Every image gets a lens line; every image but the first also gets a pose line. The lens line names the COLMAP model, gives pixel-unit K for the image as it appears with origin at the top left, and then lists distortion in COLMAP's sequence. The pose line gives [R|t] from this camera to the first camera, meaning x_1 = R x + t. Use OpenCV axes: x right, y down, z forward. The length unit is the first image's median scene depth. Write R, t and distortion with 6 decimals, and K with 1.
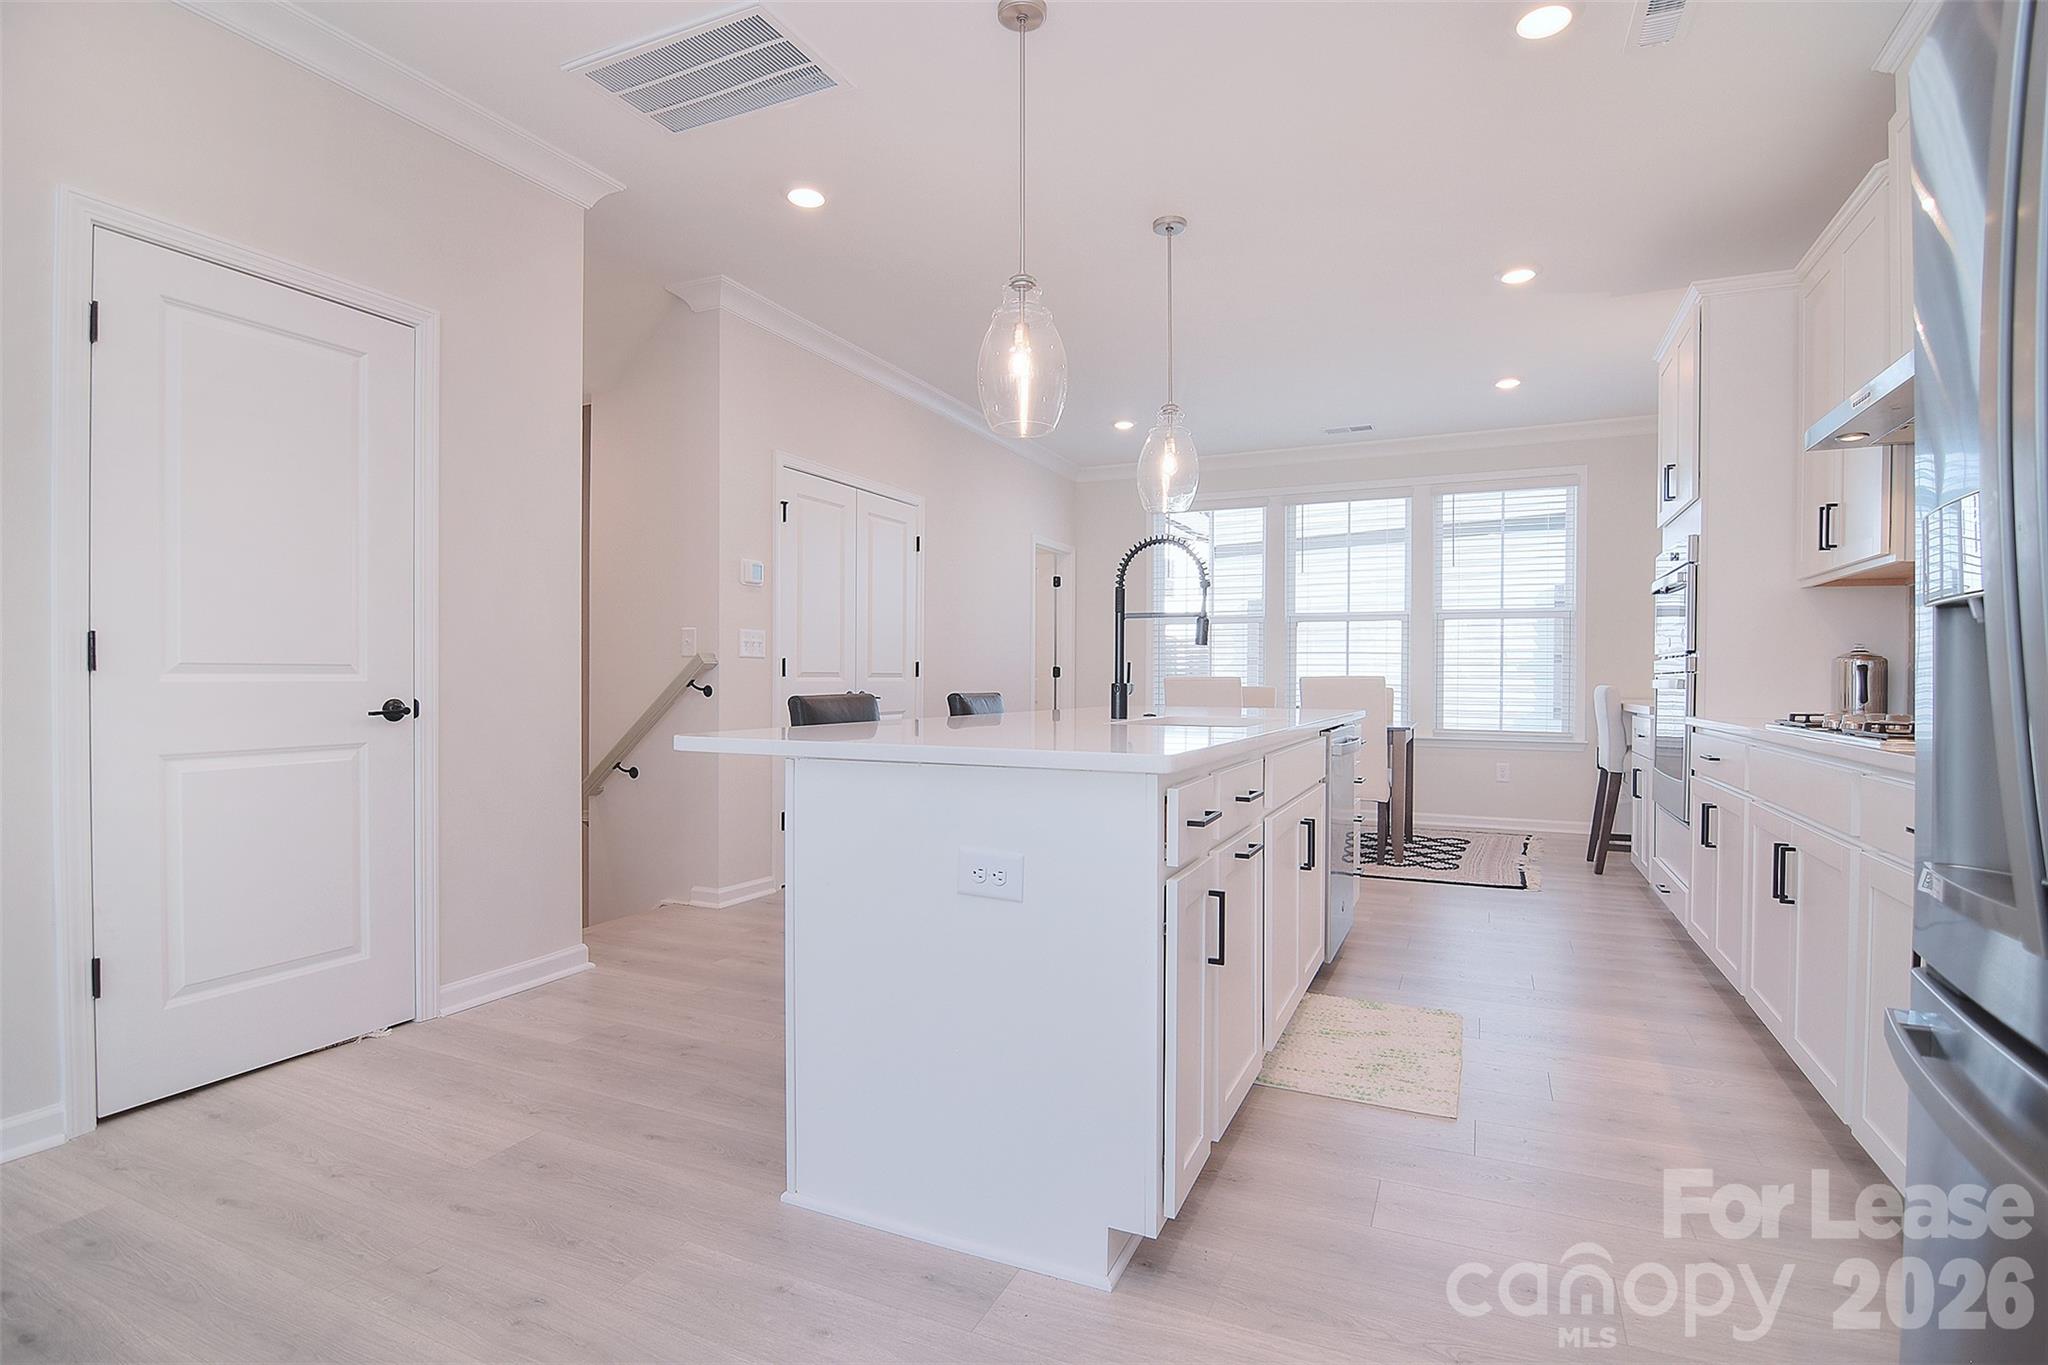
lens RADIAL K [[988.2, 0, 1027.1], [0, 988.2, 689.8], [0, 0, 1]] dist [-0.001950, -0.013208]
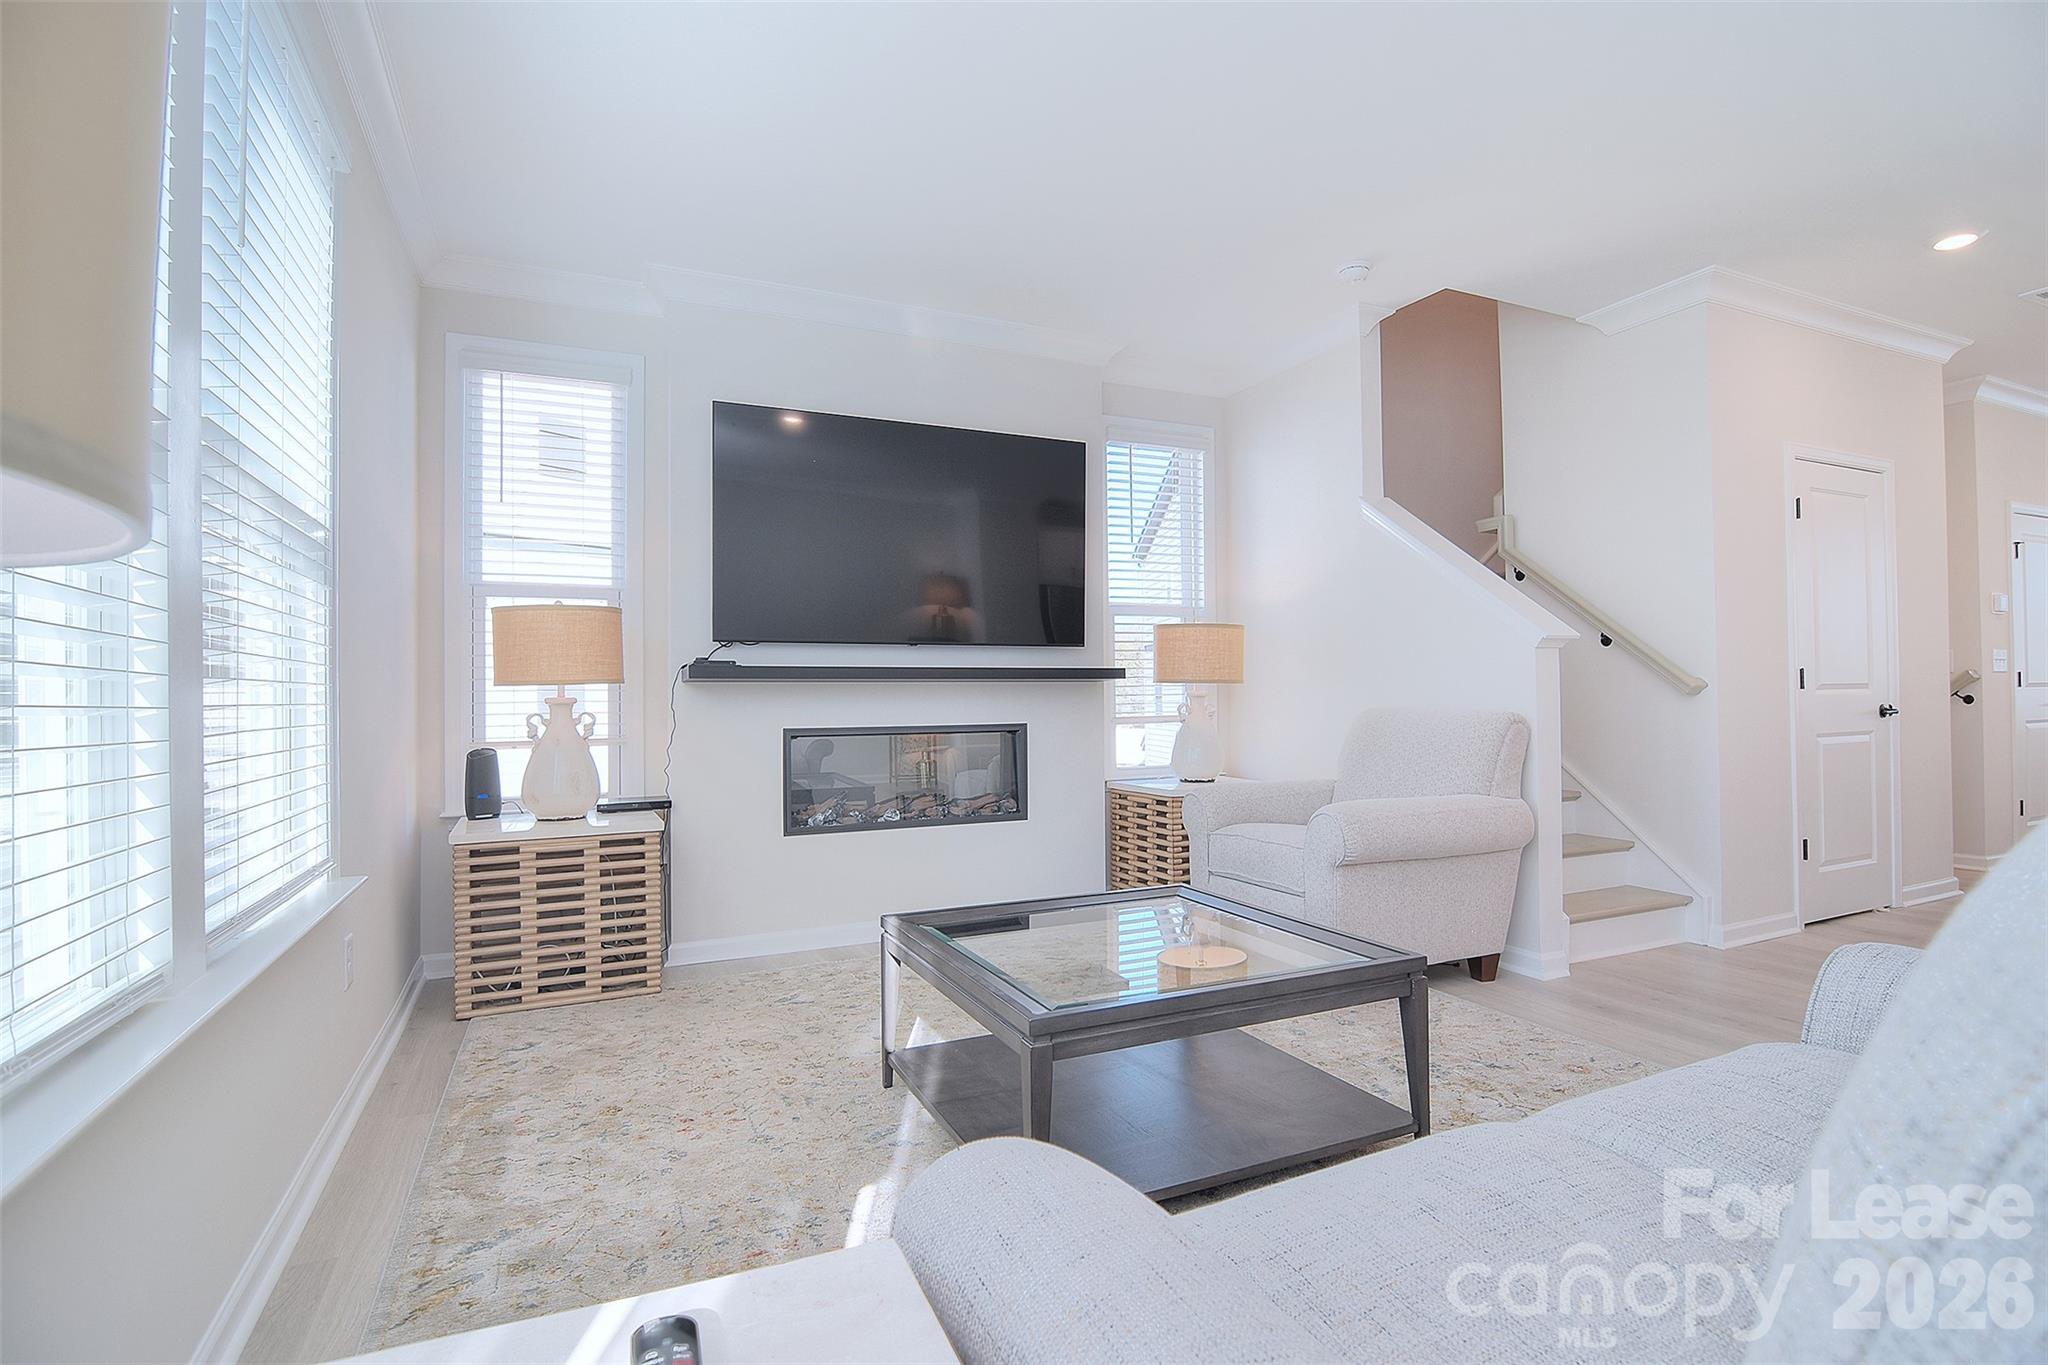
lens RADIAL K [[988.2, 0, 1027.1], [0, 988.2, 689.8], [0, 0, 1]] dist [-0.001950, -0.013208]
pose [[0.760792, -0.017357, -0.648764, -0.677809], [0.006371, 0.999794, -0.019278, 0.007194], [0.648965, 0.010533, 0.760745, -1.154023]]
